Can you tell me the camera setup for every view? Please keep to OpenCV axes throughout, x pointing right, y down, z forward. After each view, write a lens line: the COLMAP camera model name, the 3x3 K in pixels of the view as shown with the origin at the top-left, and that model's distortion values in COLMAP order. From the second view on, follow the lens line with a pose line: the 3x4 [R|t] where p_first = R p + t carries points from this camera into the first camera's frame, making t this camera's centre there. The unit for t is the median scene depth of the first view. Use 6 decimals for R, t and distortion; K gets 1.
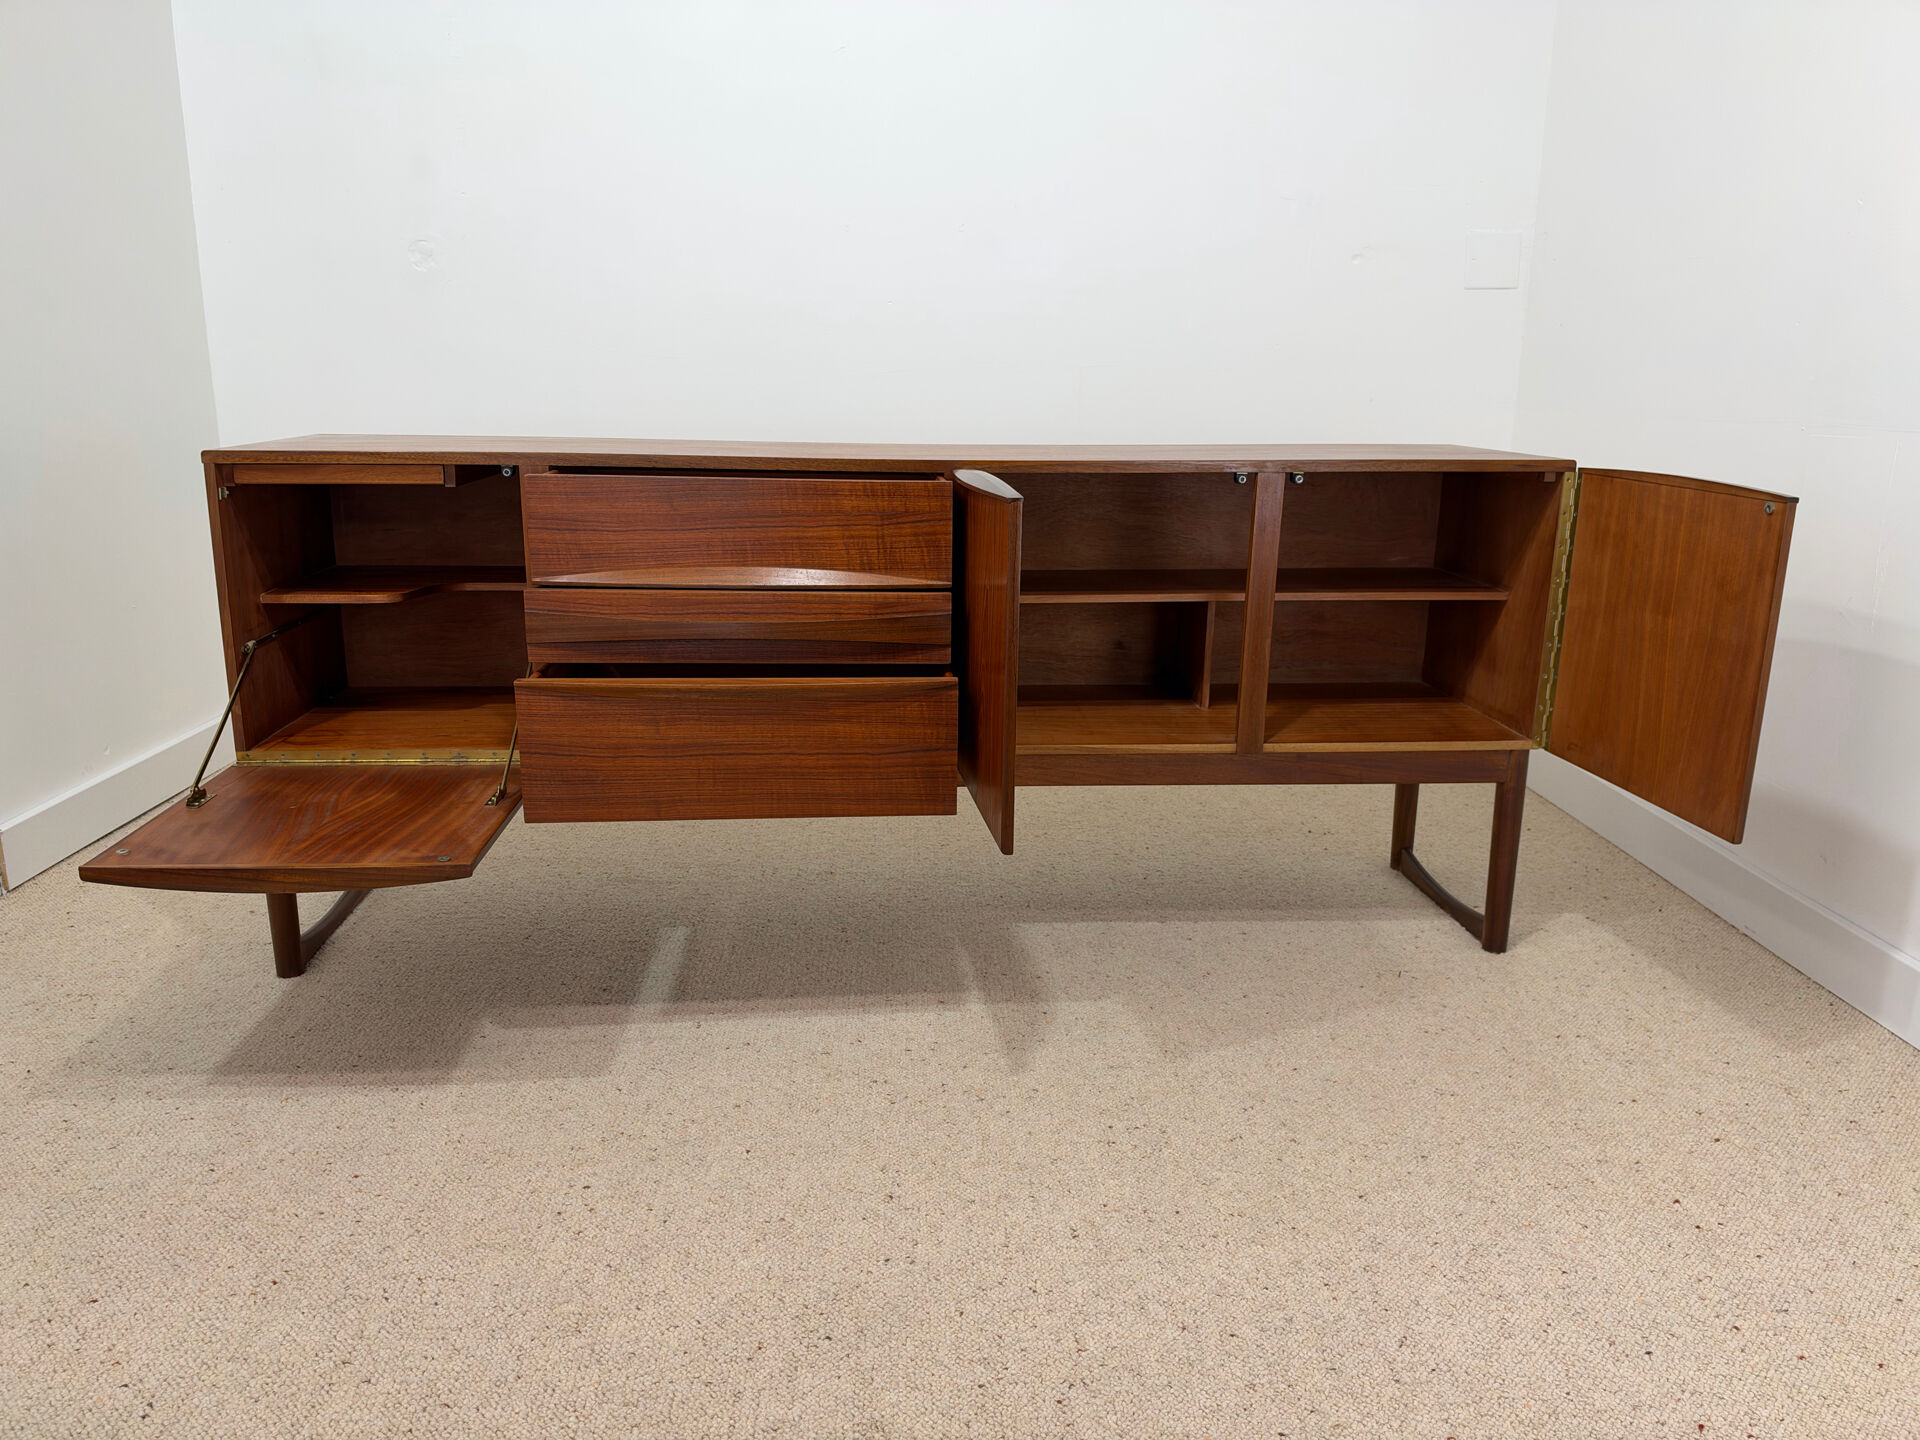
lens RADIAL K [[1365.1, 0, 965.4], [0, 1365.1, 727.0], [0, 0, 1]] dist [0.157486, -0.343252]
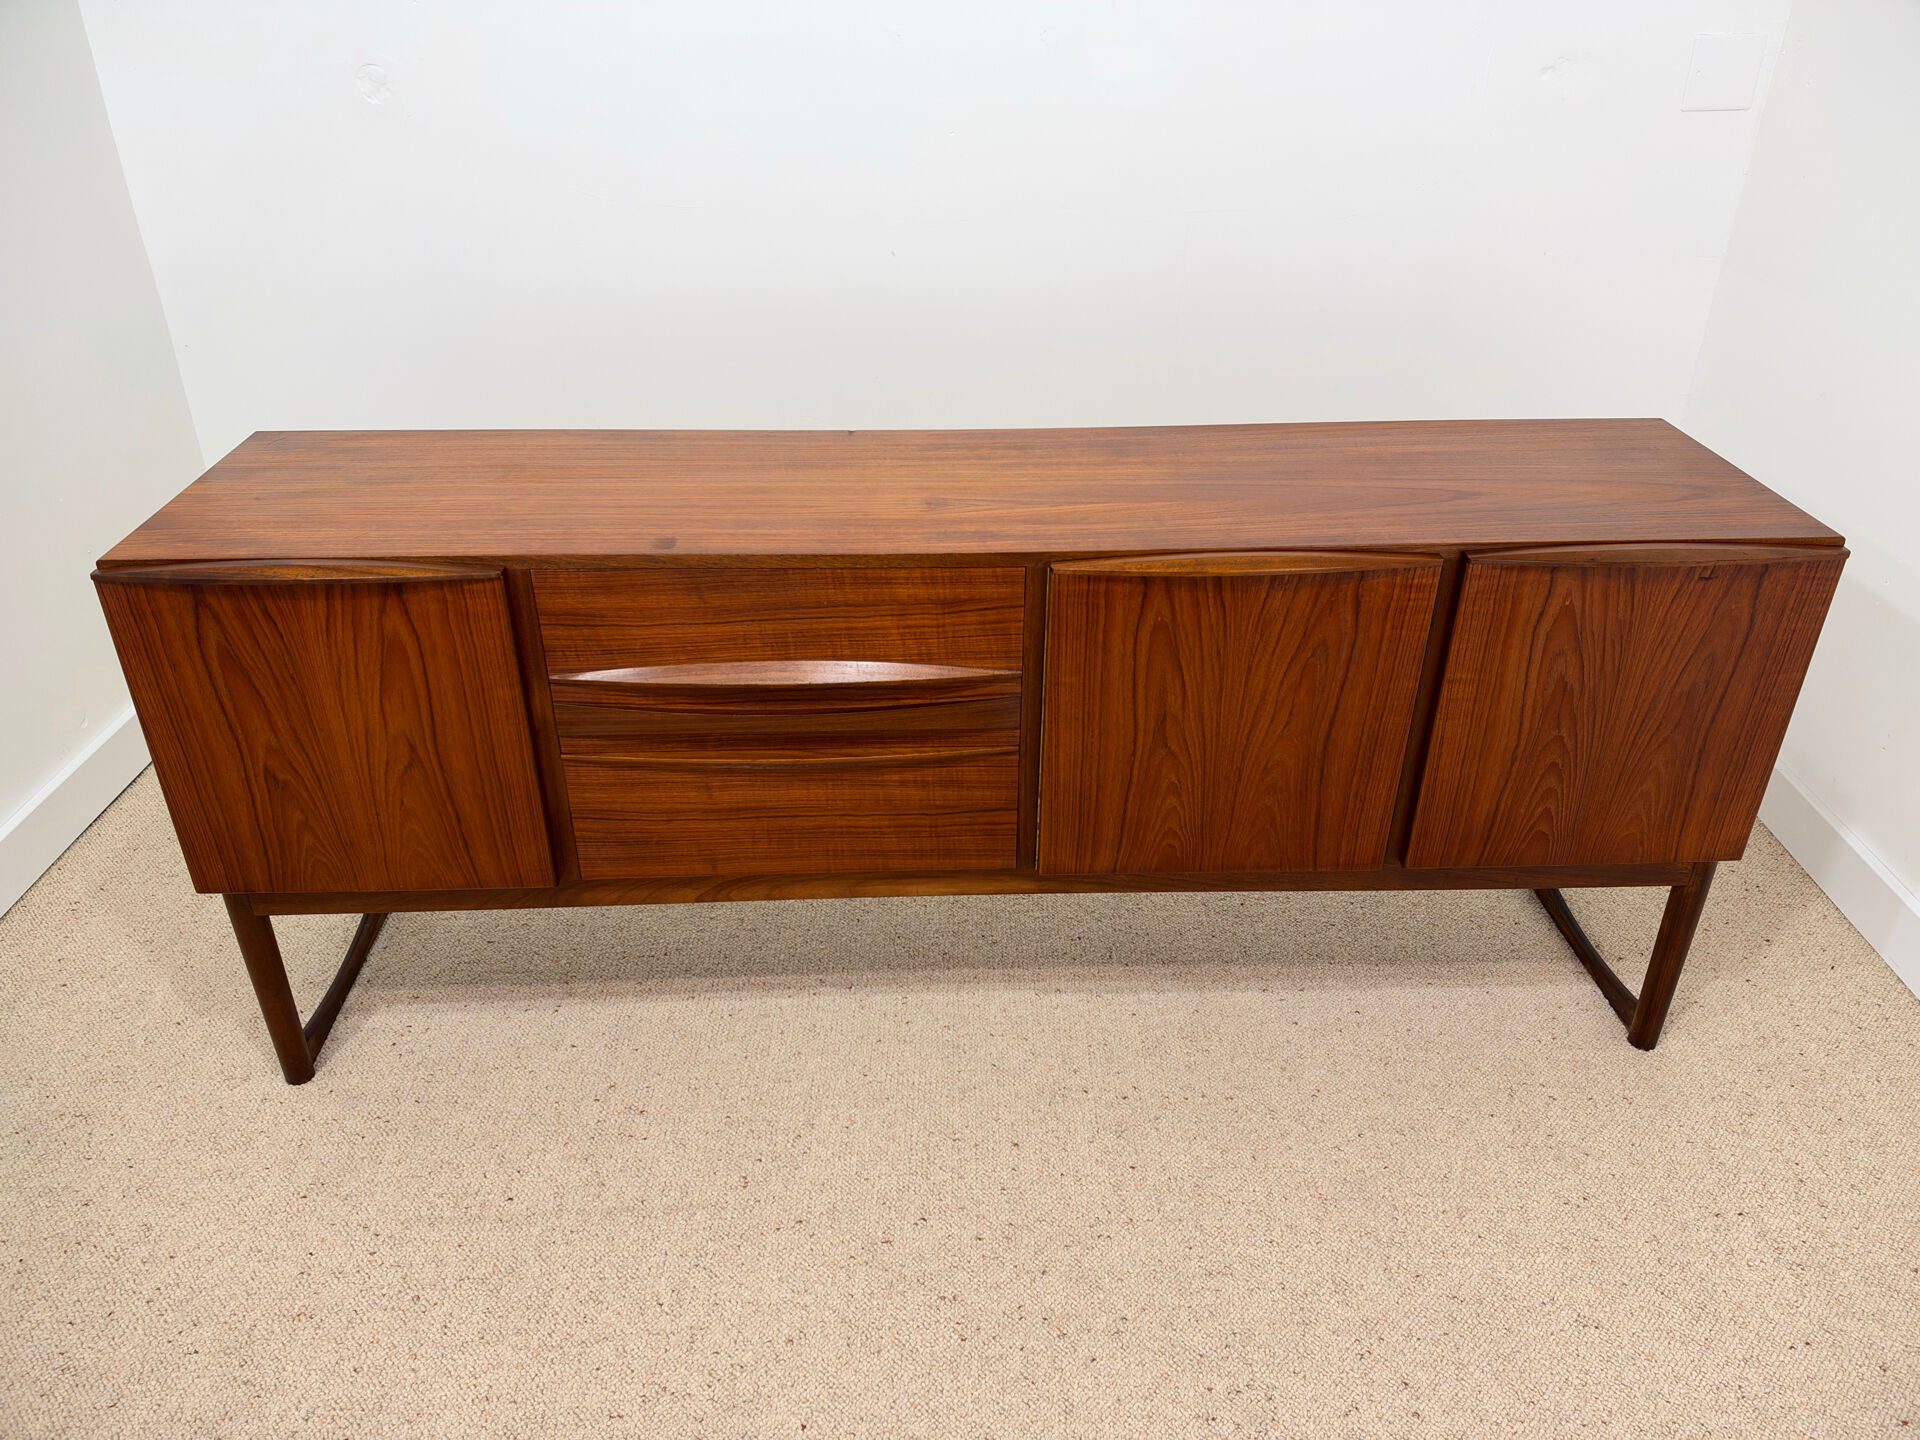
lens RADIAL K [[1365.1, 0, 965.4], [0, 1365.1, 727.0], [0, 0, 1]] dist [0.157486, -0.343252]
pose [[0.999221, 0.012041, -0.037572, -0.018794], [-0.001378, 0.962362, 0.271766, -0.293709], [0.039431, -0.271502, 0.961630, 0.206133]]
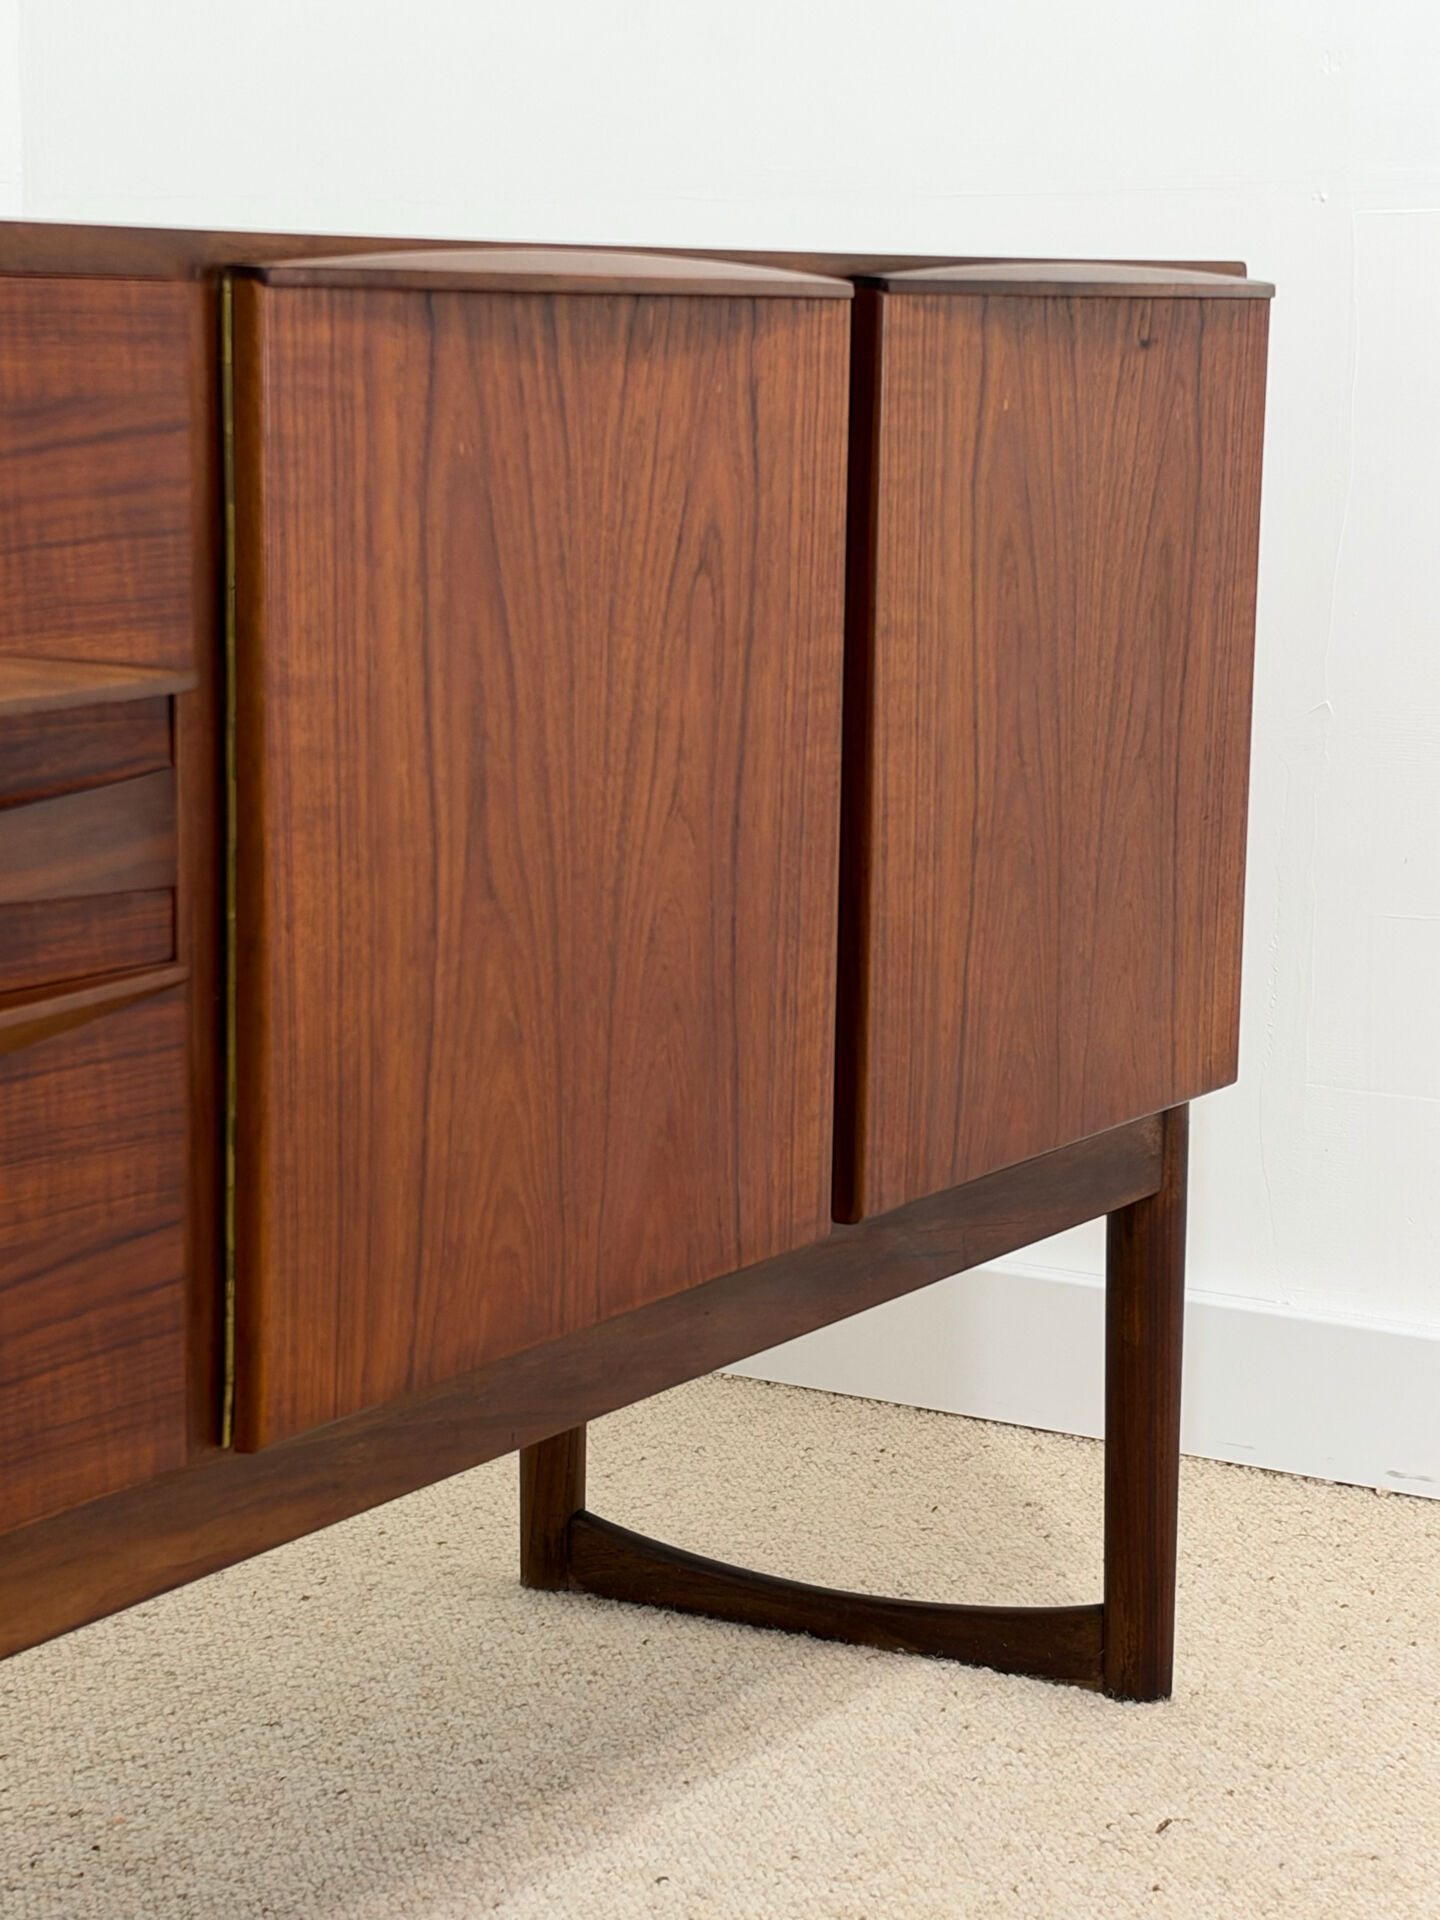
lens RADIAL K [[4298.3, 0, 708.1], [0, 4298.3, 960.9], [0, 0, 1]] dist [0.217876, -0.074528]
pose [[0.574427, -0.129422, 0.808260, -0.562035], [0.196755, 0.980303, 0.017137, -0.059866], [-0.794557, 0.149185, 0.588577, 0.466588]]
